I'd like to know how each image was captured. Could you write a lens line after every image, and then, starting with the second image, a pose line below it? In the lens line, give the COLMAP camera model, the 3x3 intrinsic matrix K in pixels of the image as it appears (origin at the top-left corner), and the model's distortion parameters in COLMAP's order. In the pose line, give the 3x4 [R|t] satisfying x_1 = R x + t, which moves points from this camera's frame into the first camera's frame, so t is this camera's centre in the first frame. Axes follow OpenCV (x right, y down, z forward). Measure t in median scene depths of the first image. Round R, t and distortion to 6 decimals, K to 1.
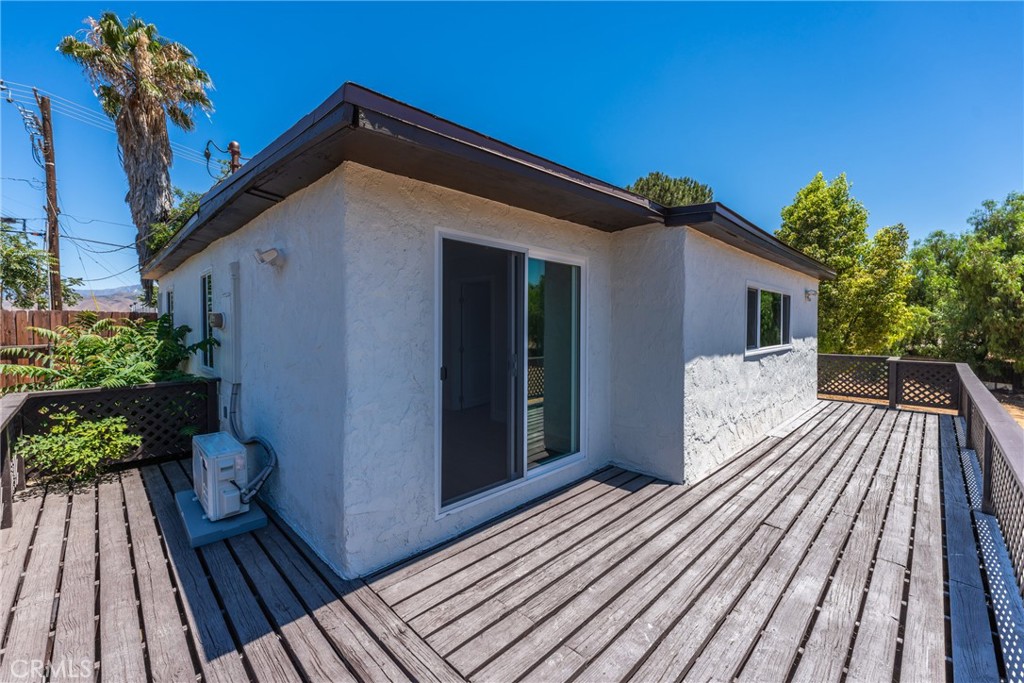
lens RADIAL K [[409.5, 0, 508.1], [0, 409.5, 336.4], [0, 0, 1]] dist [-0.003571, 0.000161]
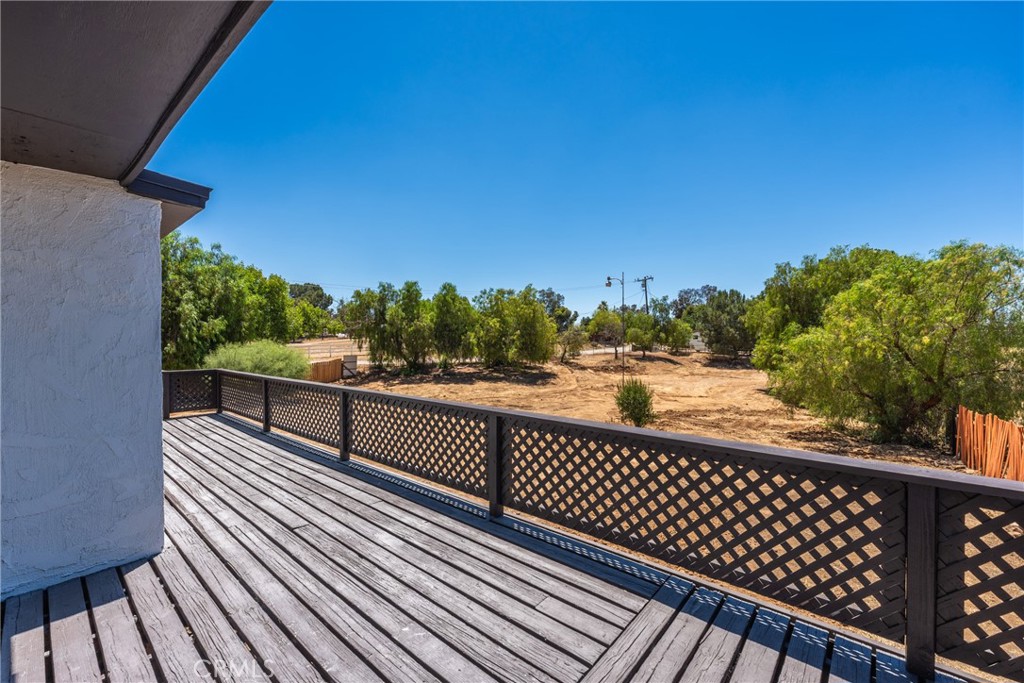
lens RADIAL K [[431.2, 0, 514.1], [0, 431.2, 341.2], [0, 0, 1]] dist [0.001866, -0.000756]
pose [[-0.069384, -0.013439, 0.997499, -0.458637], [0.032558, 0.999346, 0.015729, -0.008901], [-0.997059, 0.033568, -0.068901, 0.489653]]
